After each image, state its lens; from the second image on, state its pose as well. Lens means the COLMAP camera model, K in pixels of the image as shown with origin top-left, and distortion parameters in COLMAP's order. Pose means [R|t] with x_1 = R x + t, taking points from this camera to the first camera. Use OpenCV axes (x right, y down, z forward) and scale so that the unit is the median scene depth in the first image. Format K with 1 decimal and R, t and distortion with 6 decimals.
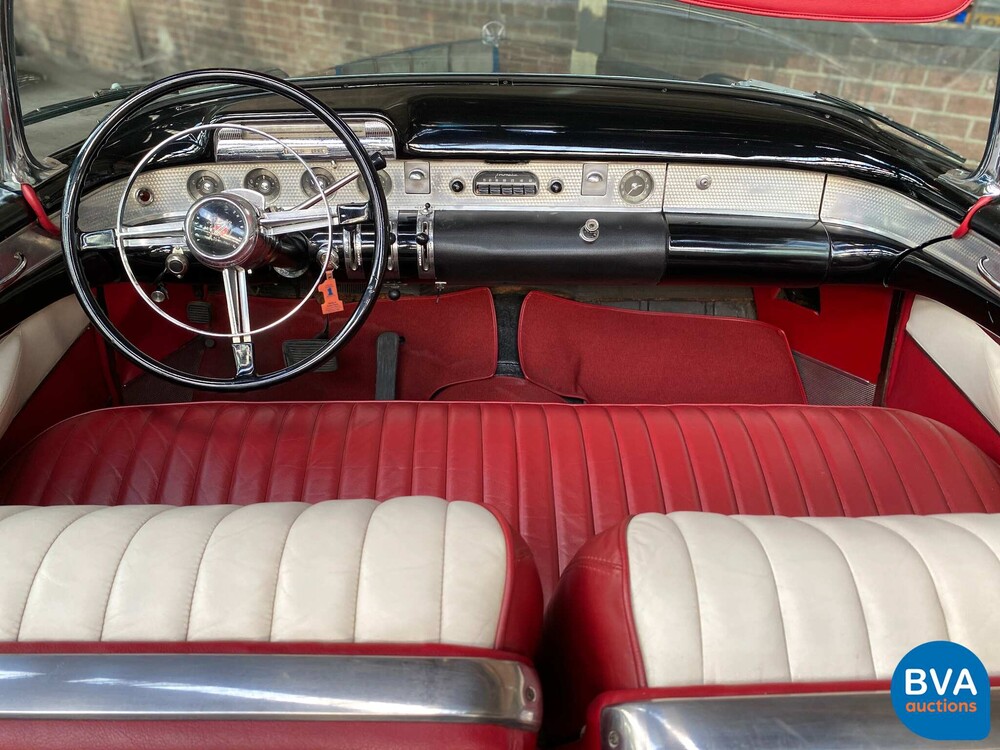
lens RADIAL K [[749.7, 0, 500.0], [0, 749.7, 375.0], [0, 0, 1]] dist [0.000531, -0.001812]
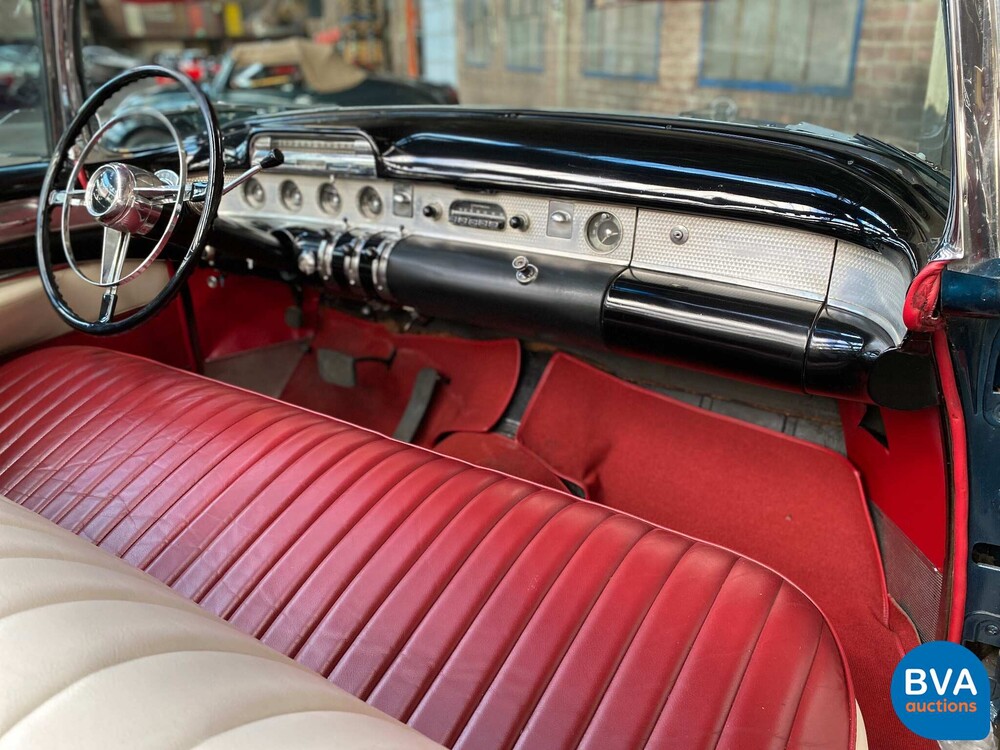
lens RADIAL K [[749.7, 0, 500.0], [0, 749.7, 375.0], [0, 0, 1]] dist [0.000531, -0.001812]
pose [[0.833881, 0.197992, -0.515211, 0.553950], [-0.270767, 0.960150, -0.069263, -0.006296], [0.480966, 0.197260, 0.854260, 0.253418]]
